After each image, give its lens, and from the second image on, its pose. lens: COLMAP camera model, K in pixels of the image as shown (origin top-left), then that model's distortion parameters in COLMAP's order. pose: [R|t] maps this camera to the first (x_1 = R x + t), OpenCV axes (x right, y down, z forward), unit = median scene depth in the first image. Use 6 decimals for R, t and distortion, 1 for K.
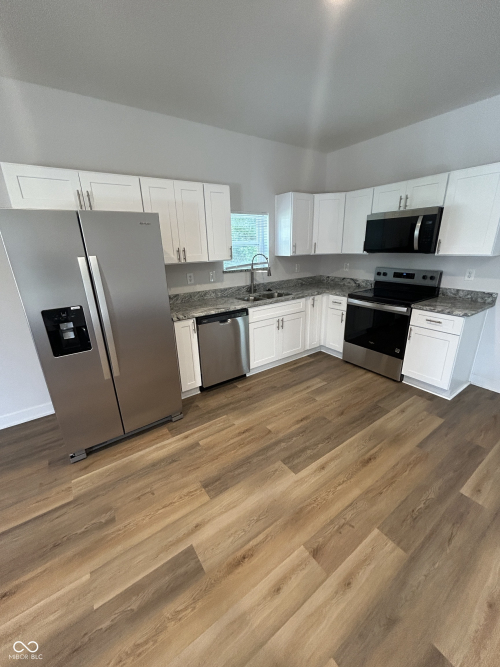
lens RADIAL K [[268.4, 0, 254.1], [0, 268.4, 332.3], [0, 0, 1]] dist [0.000825, 0.000339]
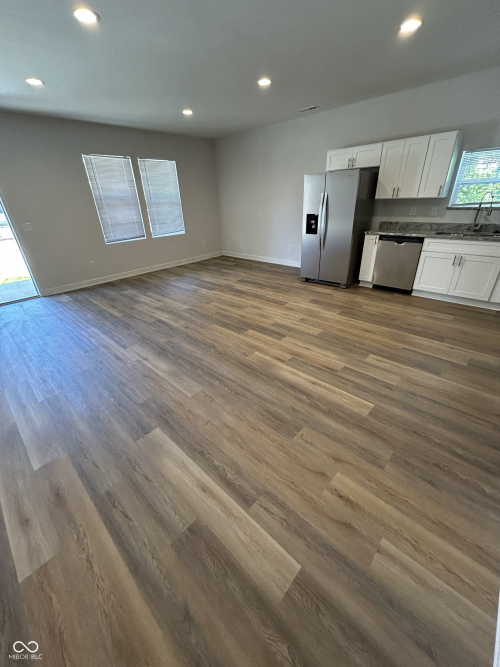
lens RADIAL K [[268.4, 0, 254.1], [0, 268.4, 332.3], [0, 0, 1]] dist [0.000825, 0.000339]
pose [[0.223276, 0.460392, -0.859178, 1.296330], [-0.275759, 0.875256, 0.397346, 0.022874], [0.934936, 0.148209, 0.322381, -0.126242]]
